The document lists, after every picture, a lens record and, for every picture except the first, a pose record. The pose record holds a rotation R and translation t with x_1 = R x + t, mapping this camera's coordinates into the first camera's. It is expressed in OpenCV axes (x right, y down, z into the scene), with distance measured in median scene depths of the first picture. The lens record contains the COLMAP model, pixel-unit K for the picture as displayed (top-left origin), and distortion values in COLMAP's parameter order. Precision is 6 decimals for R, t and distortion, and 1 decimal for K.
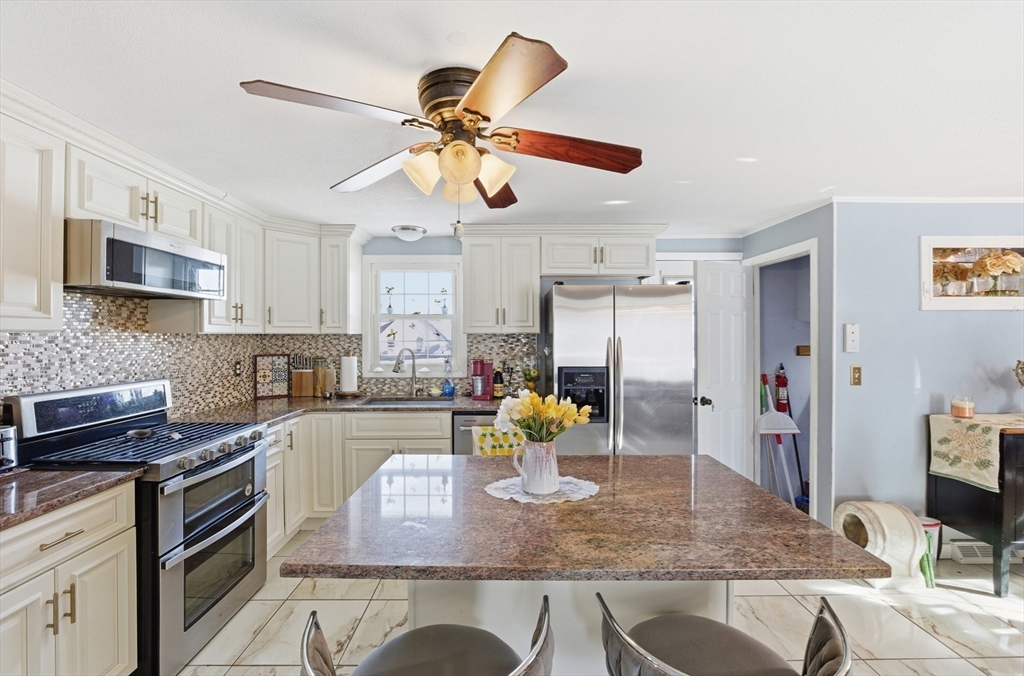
lens RADIAL K [[429.7, 0, 511.6], [0, 429.7, 336.0], [0, 0, 1]] dist [-0.016567, 0.000983]
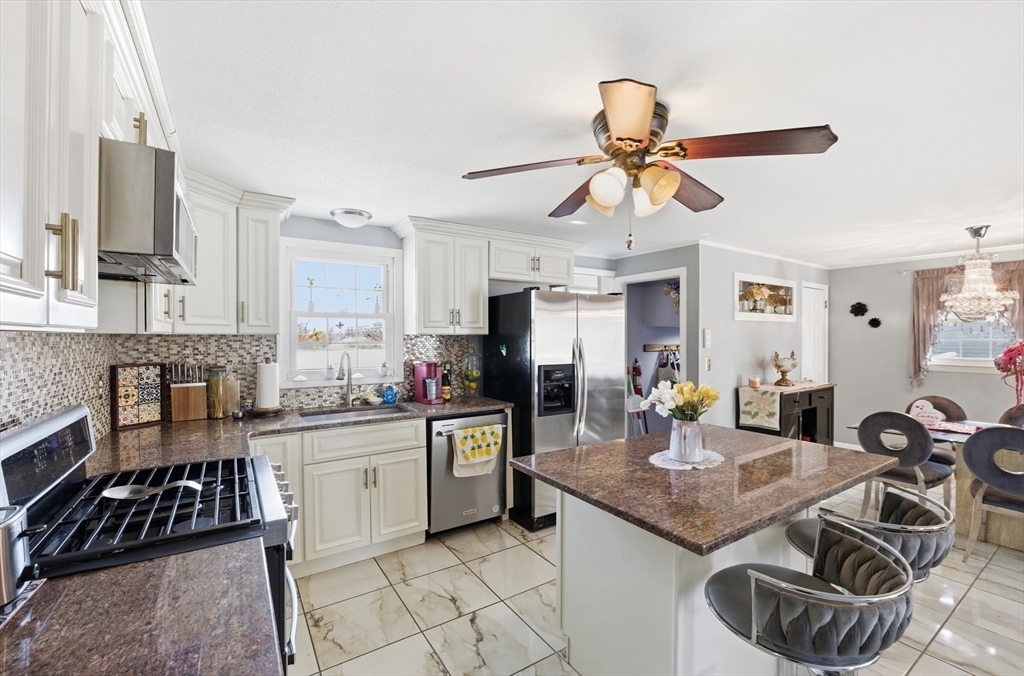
lens RADIAL K [[429.7, 0, 516.6], [0, 429.7, 338.5], [0, 0, 1]] dist [-0.016567, 0.000983]
pose [[0.840871, -0.001713, 0.541233, -0.450334], [0.001139, 0.999998, 0.001397, 0.001902], [-0.541234, -0.000558, 0.840872, 0.098545]]
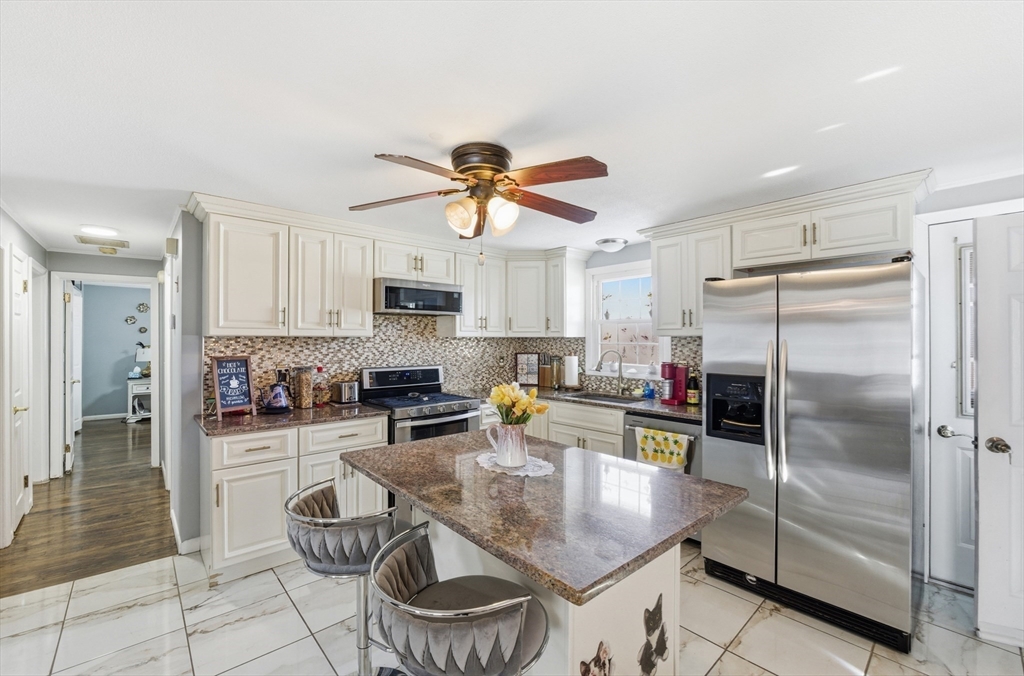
lens RADIAL K [[429.7, 0, 506.8], [0, 429.7, 334.4], [0, 0, 1]] dist [-0.016567, 0.000983]
pose [[0.655955, -0.007886, -0.754759, 0.437107], [-0.001460, 0.999930, -0.011716, 0.001966], [0.754798, 0.008787, 0.655898, 0.083340]]
